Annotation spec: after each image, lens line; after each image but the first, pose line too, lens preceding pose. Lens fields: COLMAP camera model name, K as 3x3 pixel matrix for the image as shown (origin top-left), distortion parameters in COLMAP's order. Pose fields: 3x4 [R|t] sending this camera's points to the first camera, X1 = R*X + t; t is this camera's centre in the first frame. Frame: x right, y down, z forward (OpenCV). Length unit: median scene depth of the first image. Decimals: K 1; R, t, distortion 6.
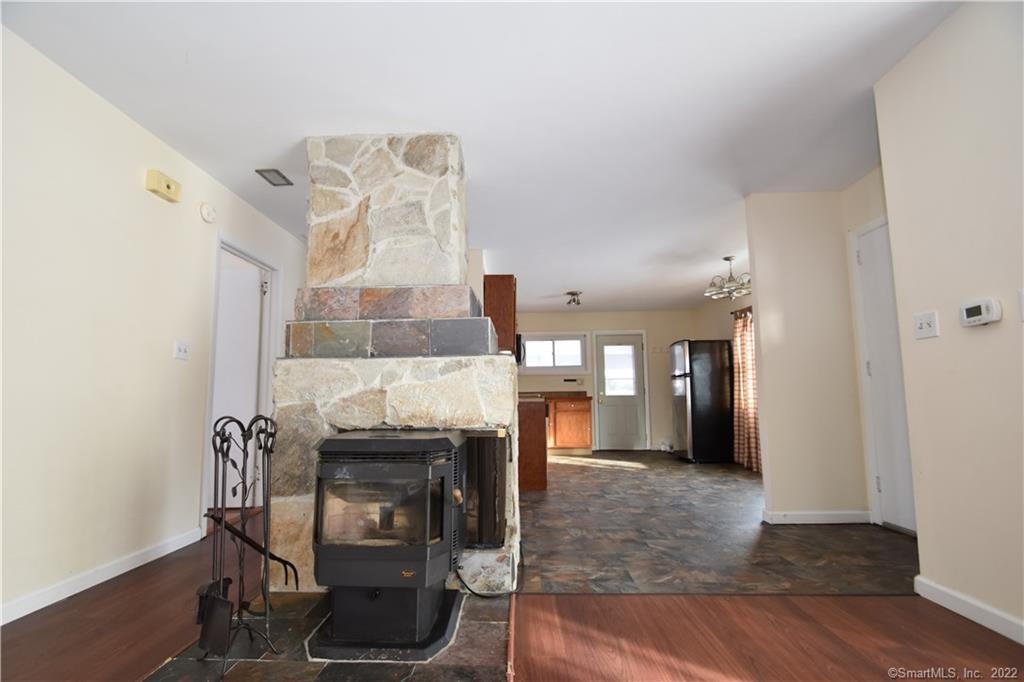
lens RADIAL K [[450.4, 0, 501.1], [0, 450.4, 355.1], [0, 0, 1]] dist [0.001207, -0.000380]
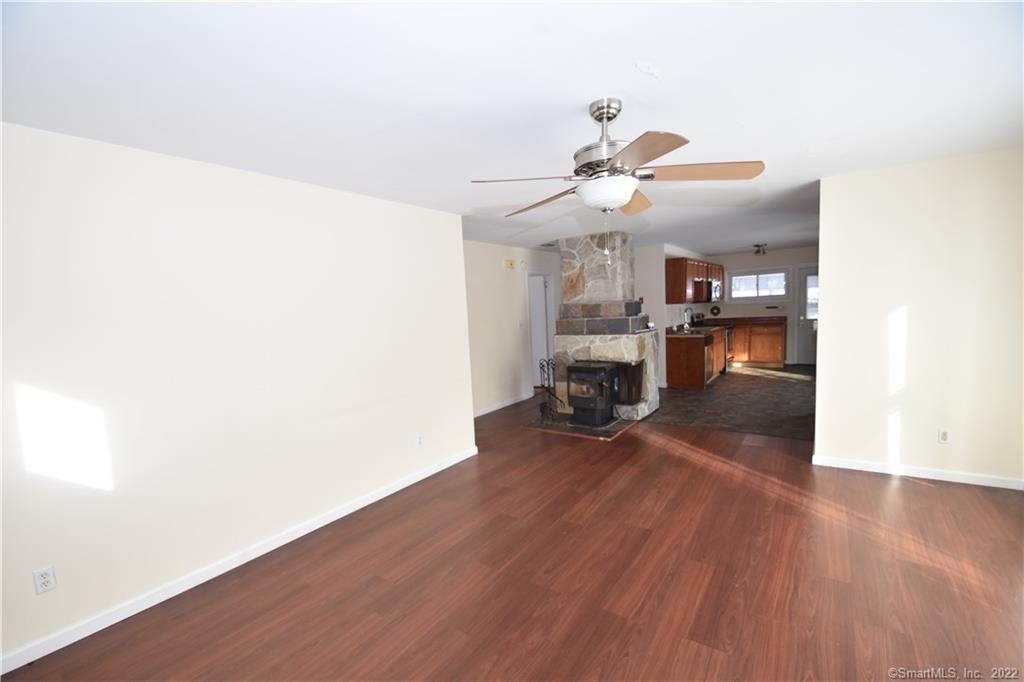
lens RADIAL K [[450.4, 0, 496.5], [0, 450.4, 359.5], [0, 0, 1]] dist [0.001207, -0.000380]
pose [[0.828488, 0.030119, -0.559197, 0.679180], [0.099594, 0.974710, 0.200054, -0.382213], [0.551080, -0.221434, 0.804536, -1.297532]]
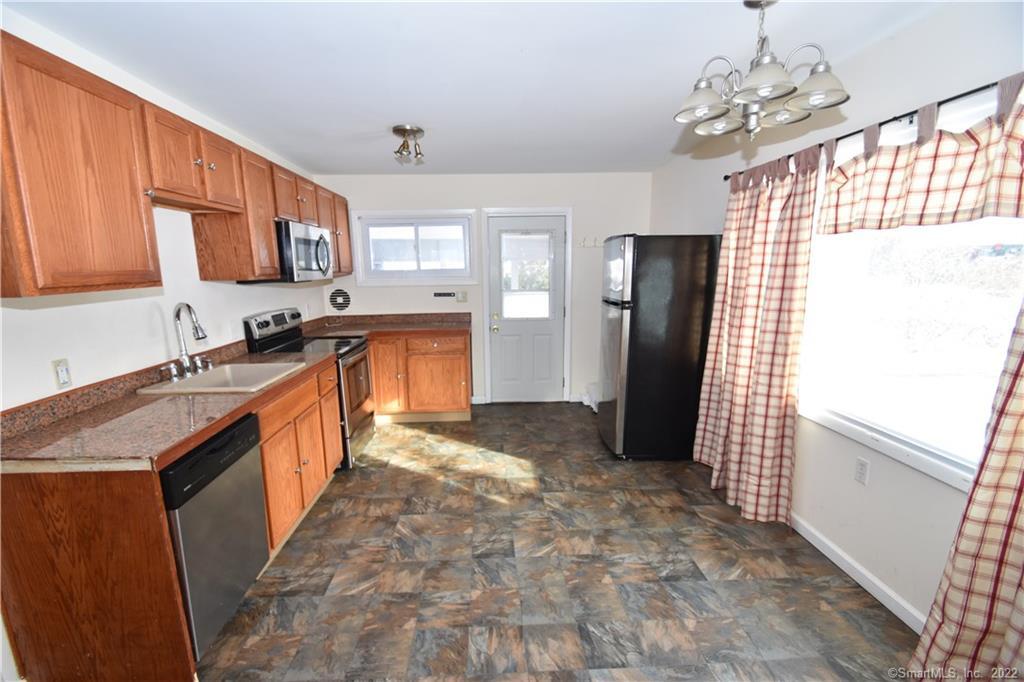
lens RADIAL K [[450.4, 0, 494.6], [0, 450.4, 355.2], [0, 0, 1]] dist [0.001207, -0.000380]
pose [[0.997956, -0.016399, 0.061771, 0.556279], [-0.001574, 0.959920, 0.280270, -0.110194], [-0.063891, -0.279794, 0.957932, 1.201469]]
